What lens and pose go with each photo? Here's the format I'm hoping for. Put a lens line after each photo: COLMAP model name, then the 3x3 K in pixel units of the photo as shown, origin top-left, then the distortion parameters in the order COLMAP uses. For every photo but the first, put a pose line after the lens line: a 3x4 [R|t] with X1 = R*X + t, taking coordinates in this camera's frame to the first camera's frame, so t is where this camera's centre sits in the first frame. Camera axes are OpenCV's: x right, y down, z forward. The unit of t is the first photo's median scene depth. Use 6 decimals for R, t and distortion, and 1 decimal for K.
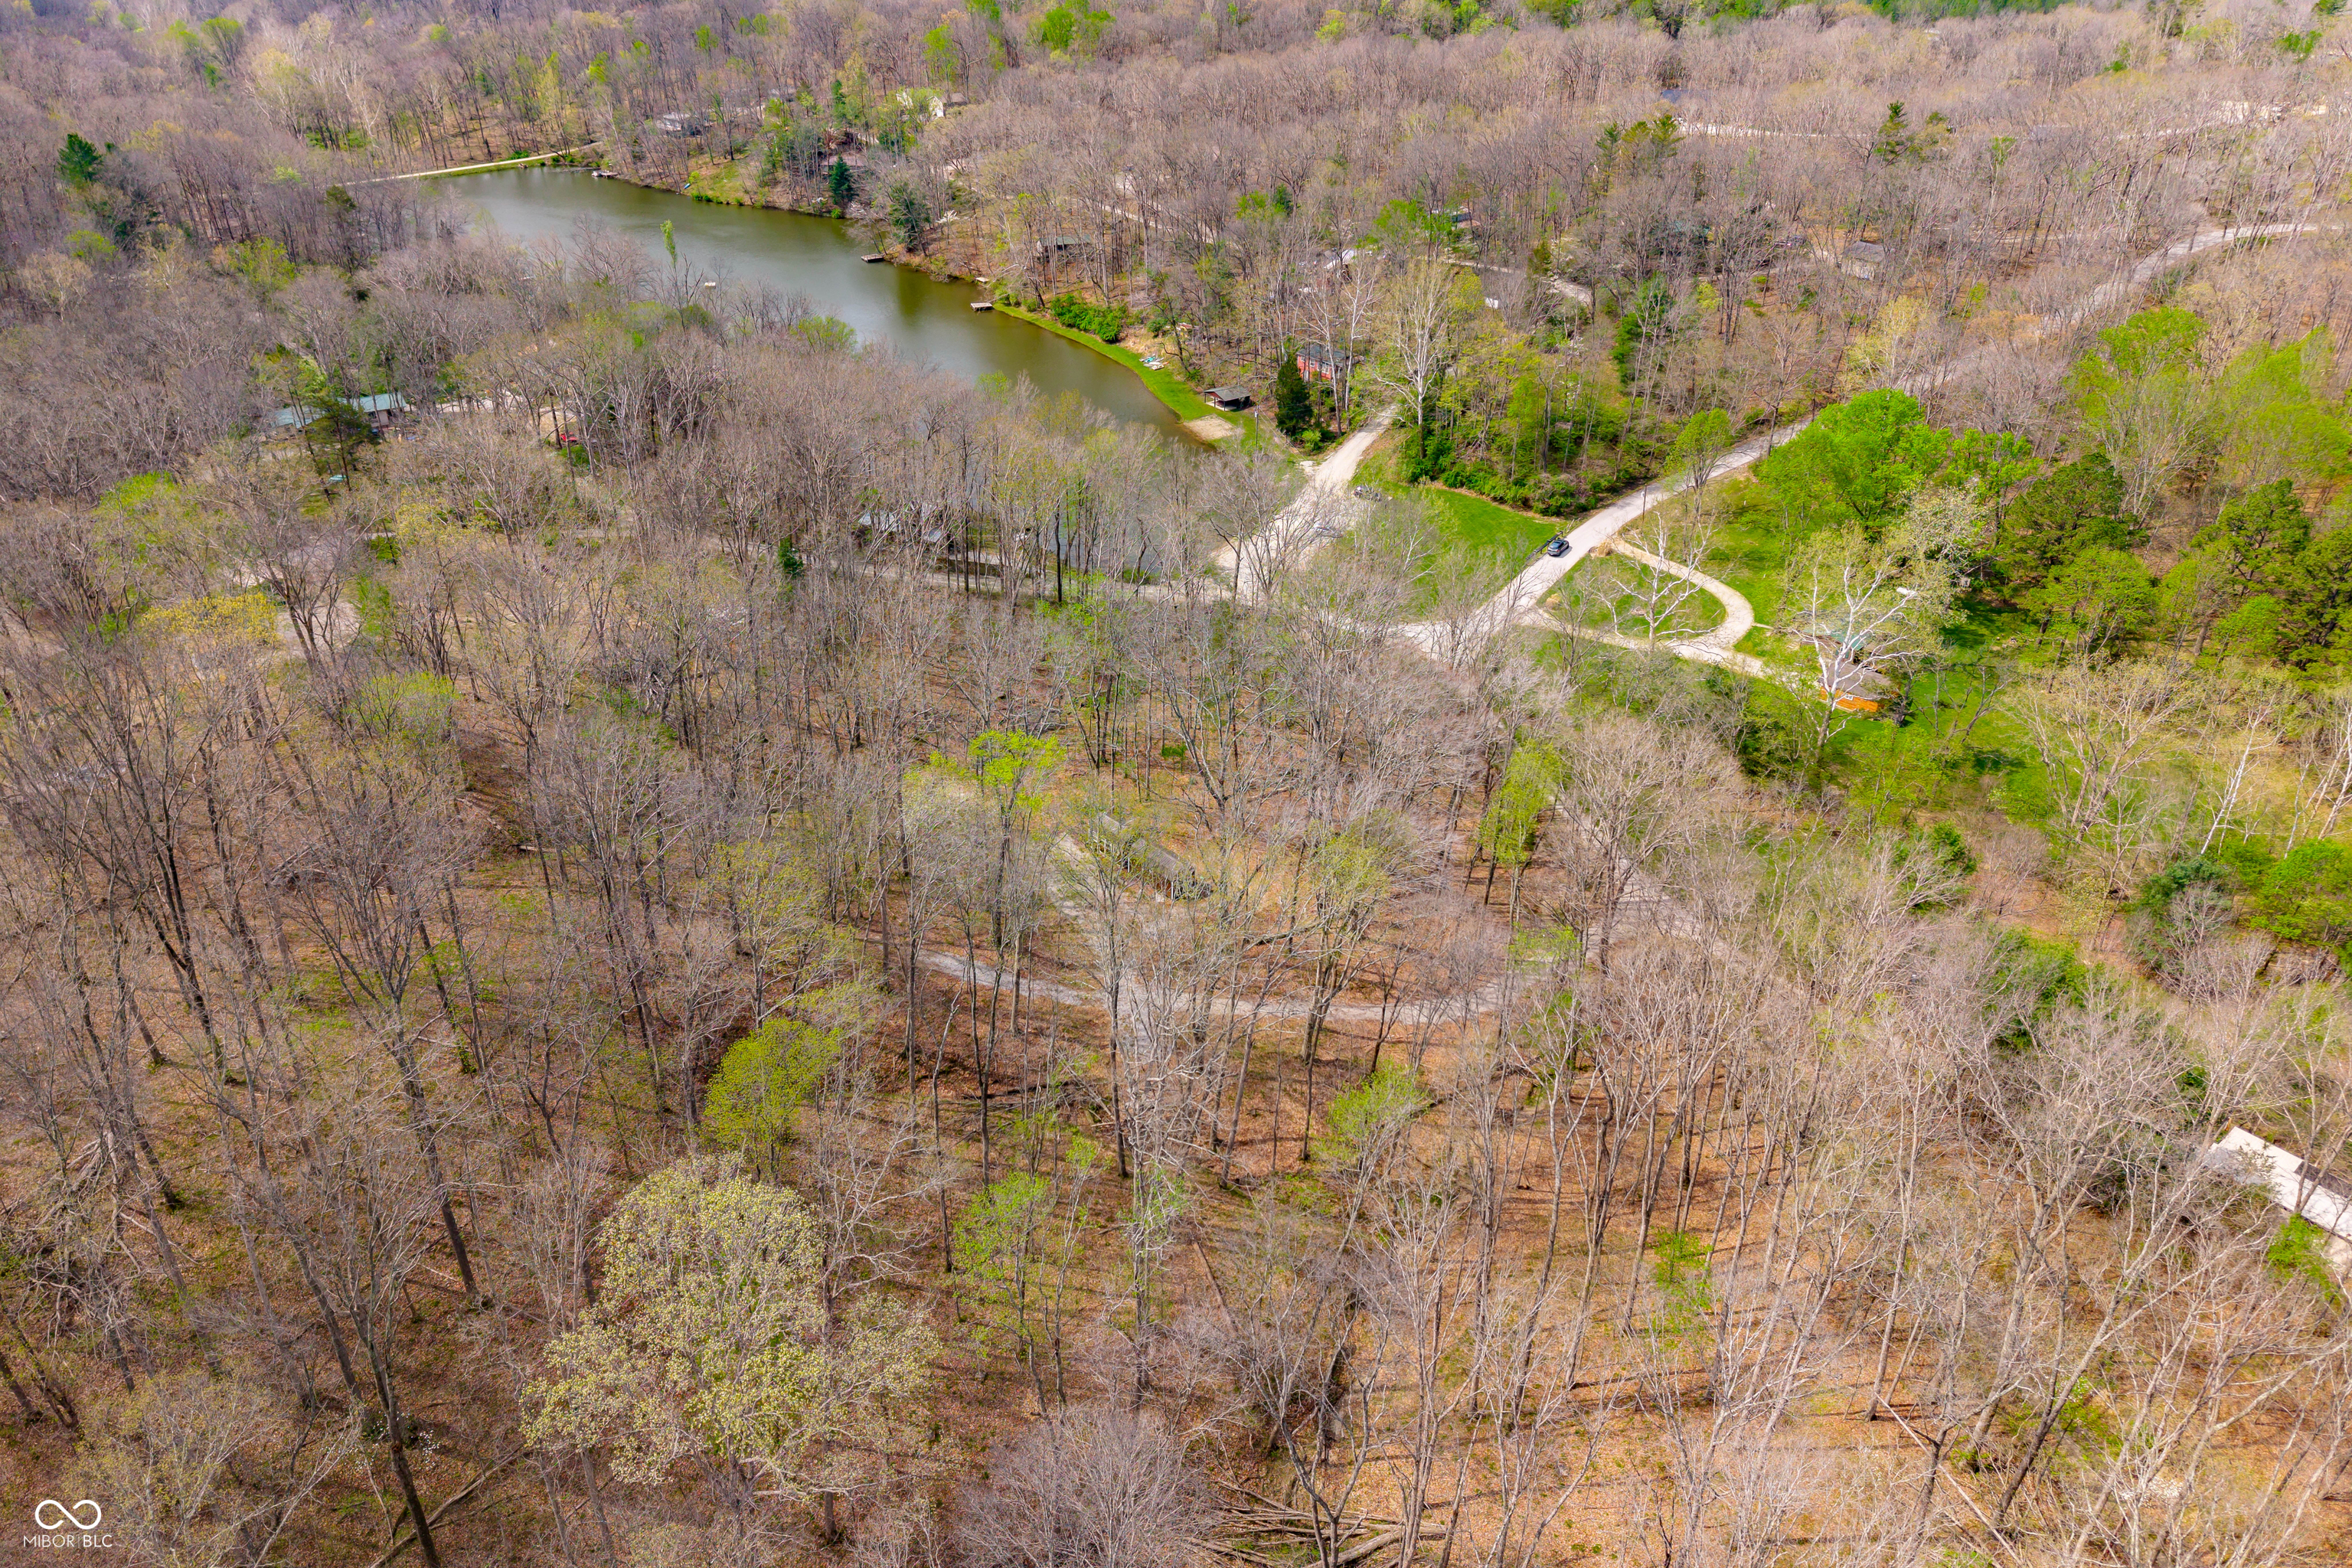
lens RADIAL K [[1627.8, 0, 1212.0], [0, 1627.8, 785.7], [0, 0, 1]] dist [-0.001795, -0.005478]
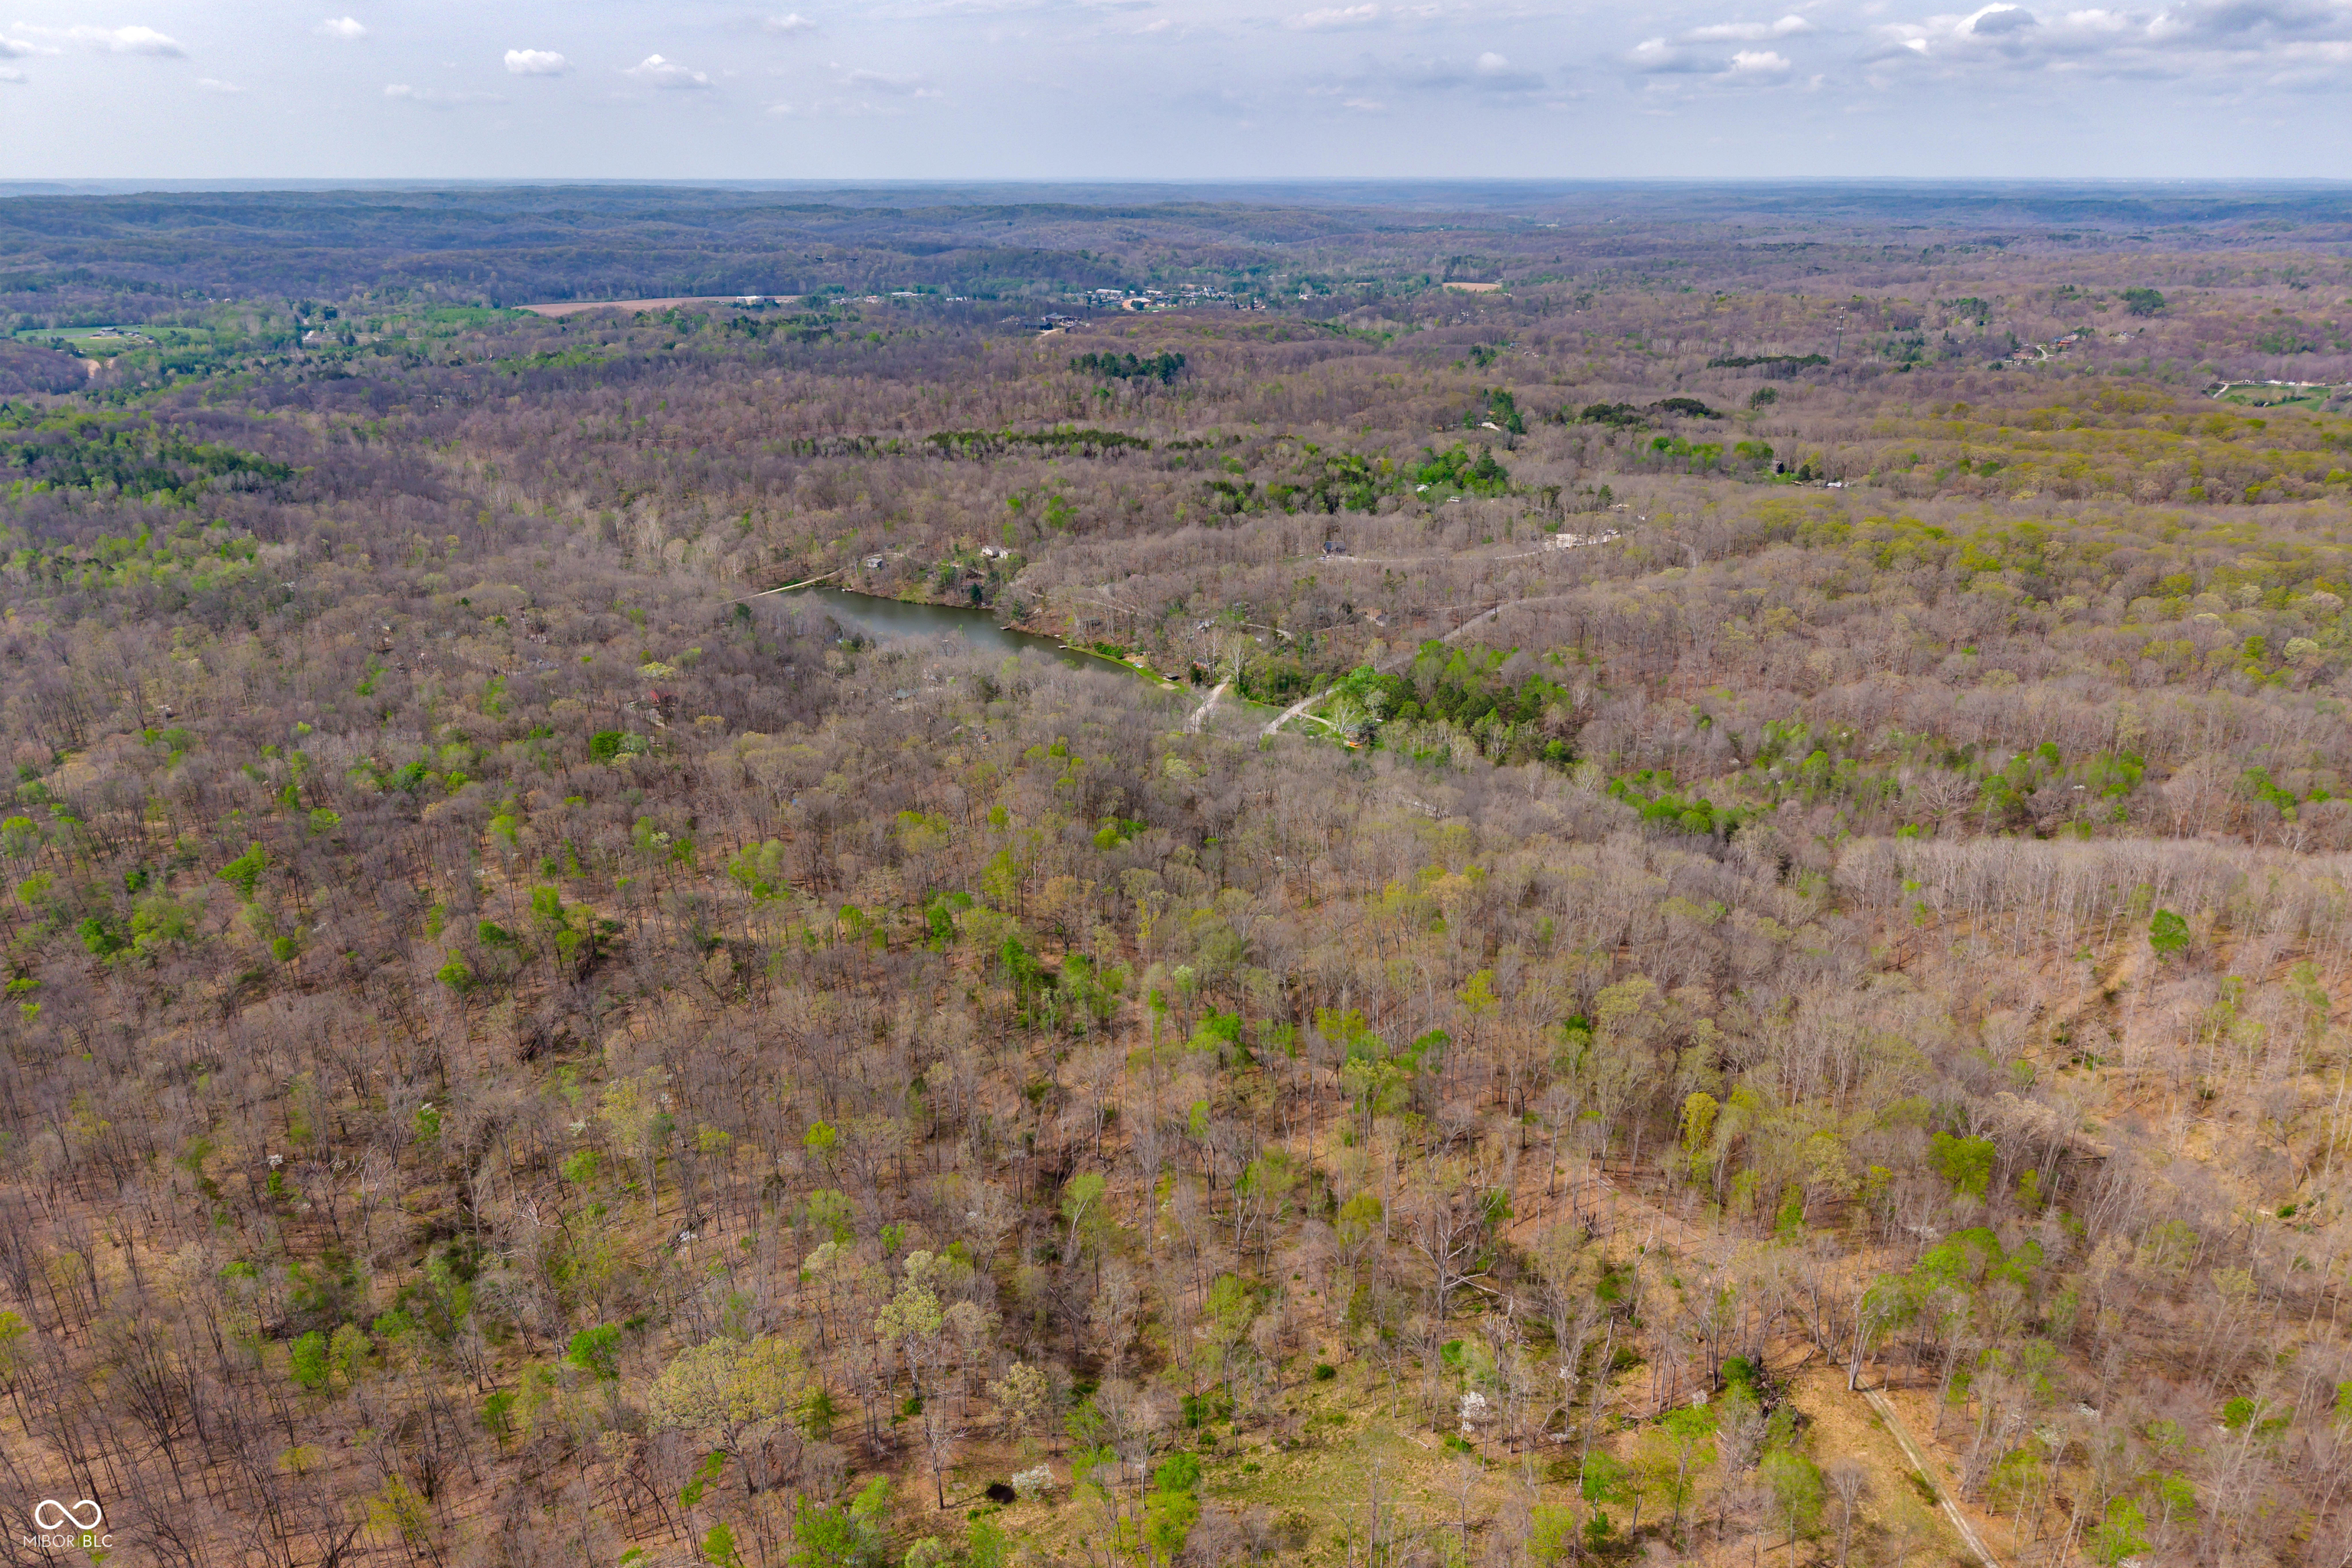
lens RADIAL K [[1655.2, 0, 1156.2], [0, 1655.2, 783.0], [0, 0, 1]] dist [-0.004016, -0.010214]
pose [[0.995233, -0.052532, 0.082169, -0.225887], [0.065998, 0.983082, -0.170863, 0.375588], [-0.071803, 0.175471, 0.981863, -1.554923]]
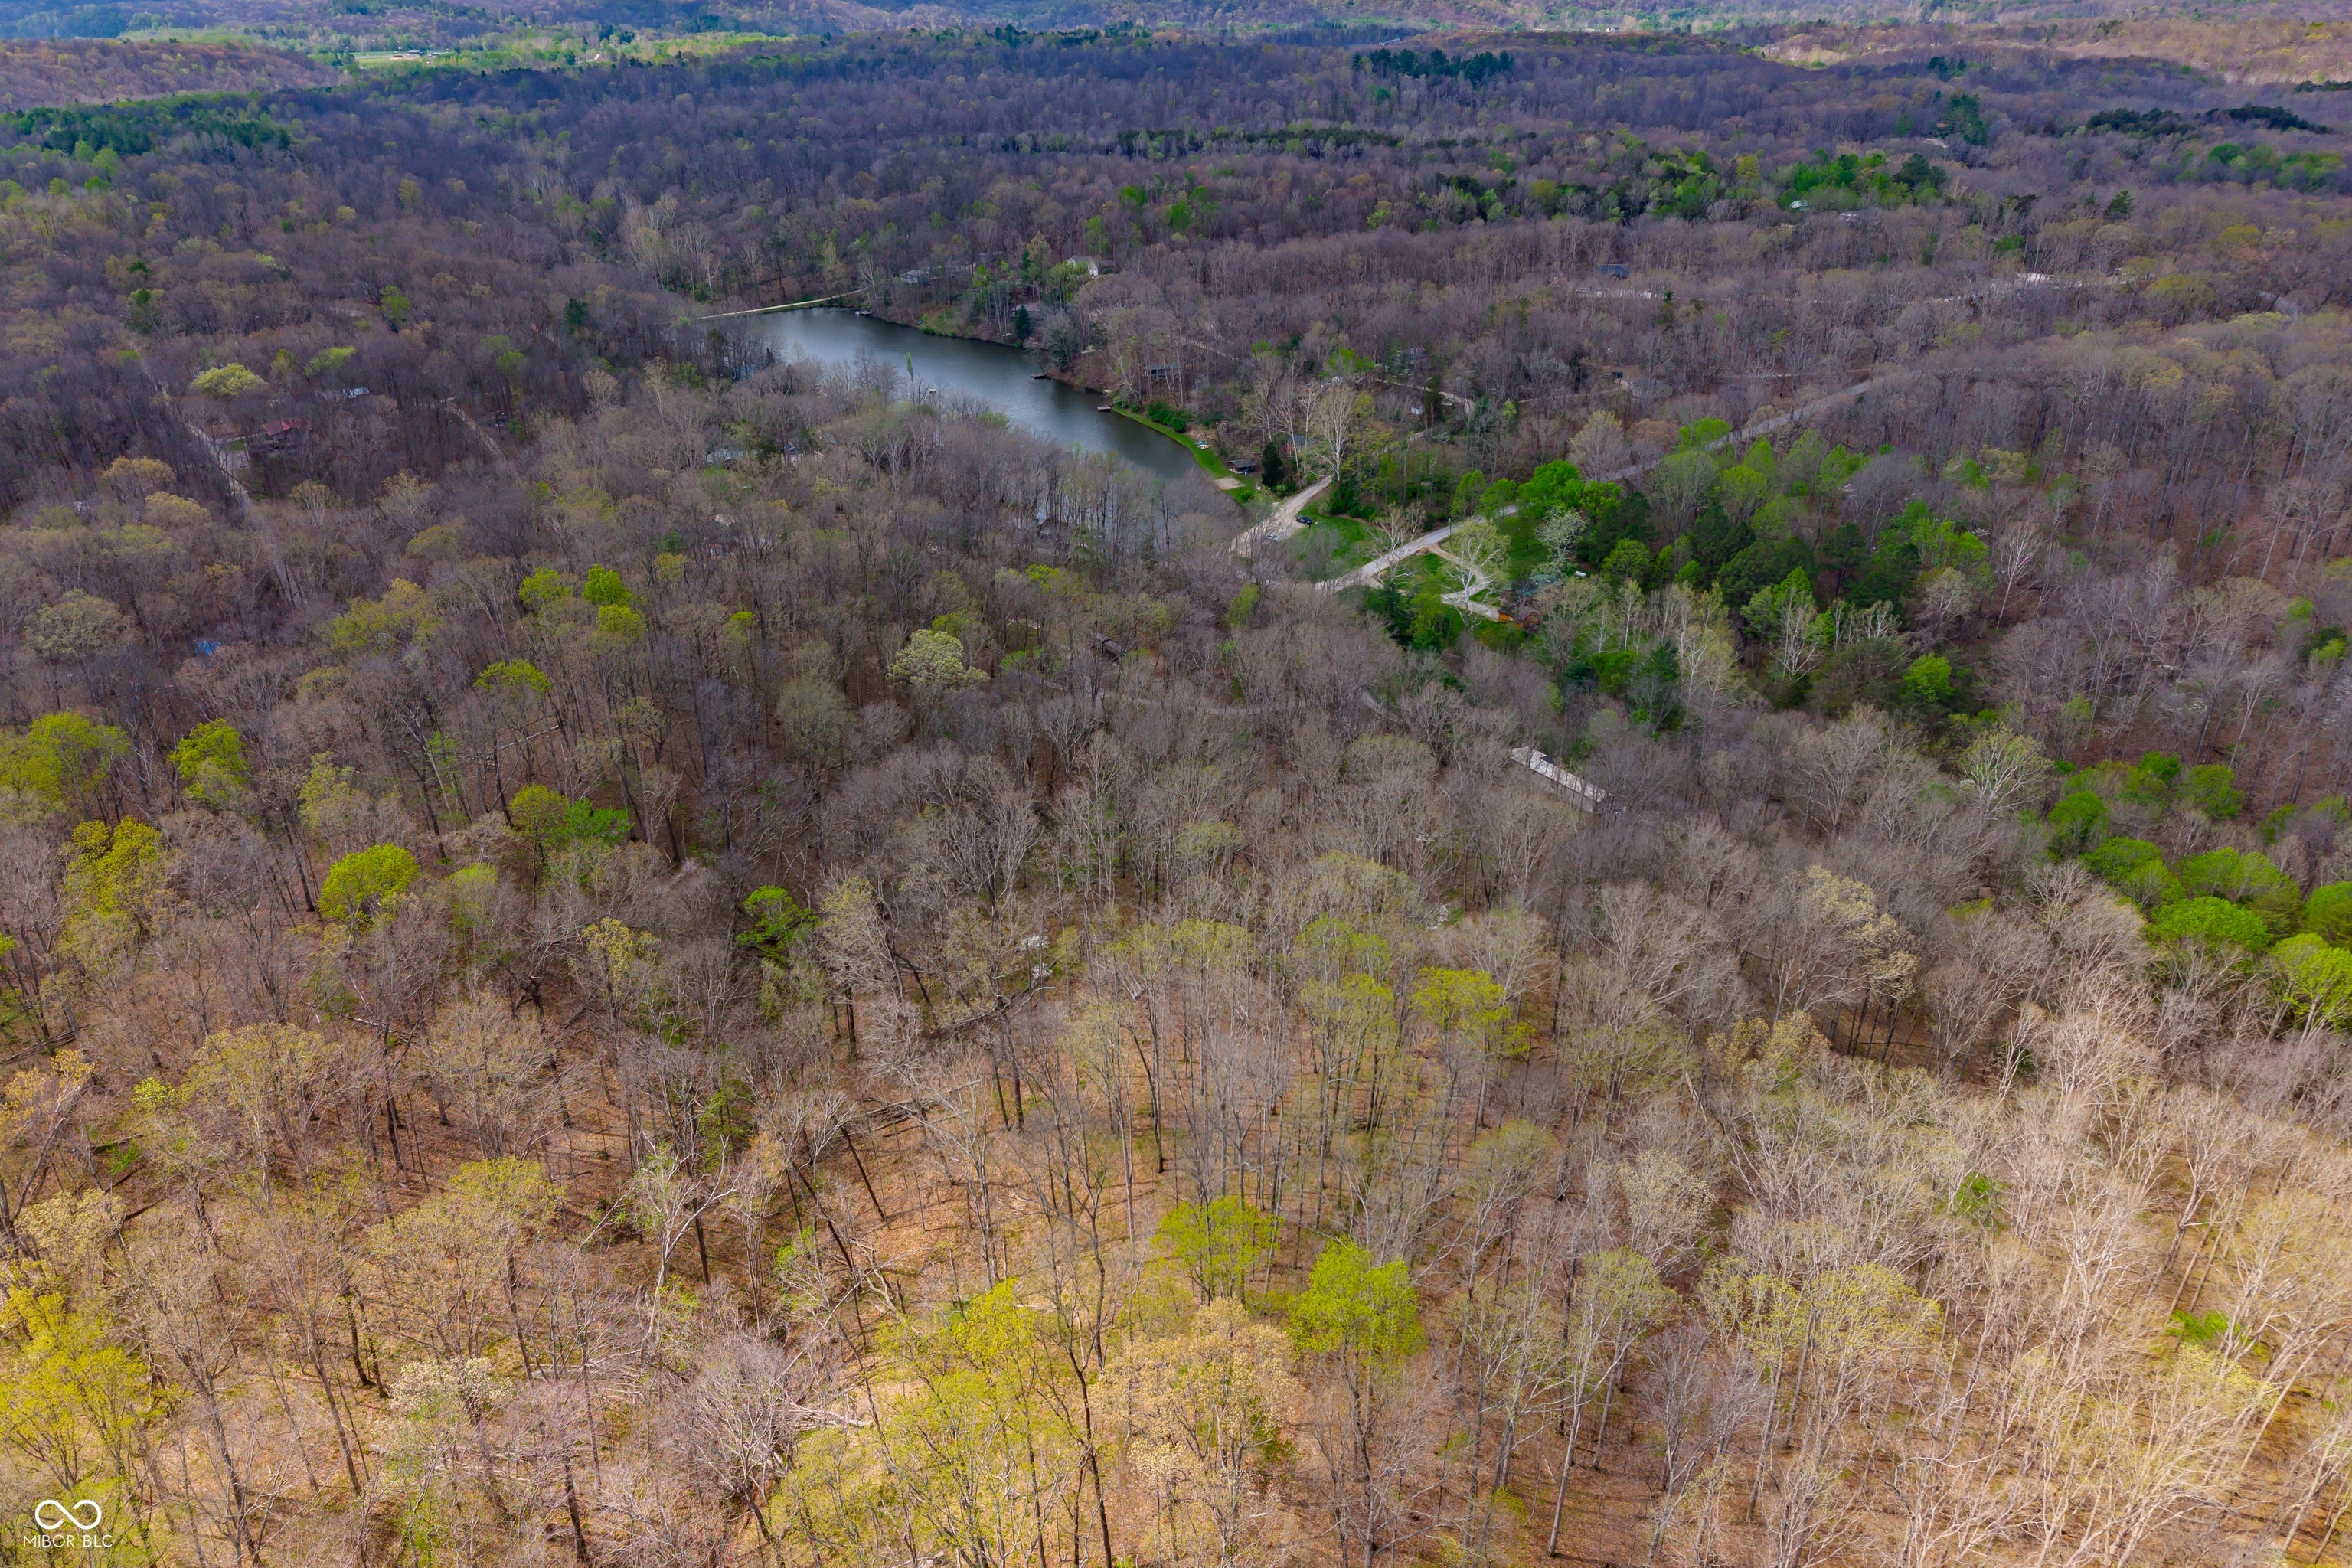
lens RADIAL K [[1655.2, 0, 1156.2], [0, 1655.2, 783.0], [0, 0, 1]] dist [-0.004016, -0.010214]
pose [[0.988798, 0.048127, -0.141288, 0.149396], [-0.057364, 0.996423, -0.062050, 0.155135], [0.137796, 0.069459, 0.988022, -0.522330]]
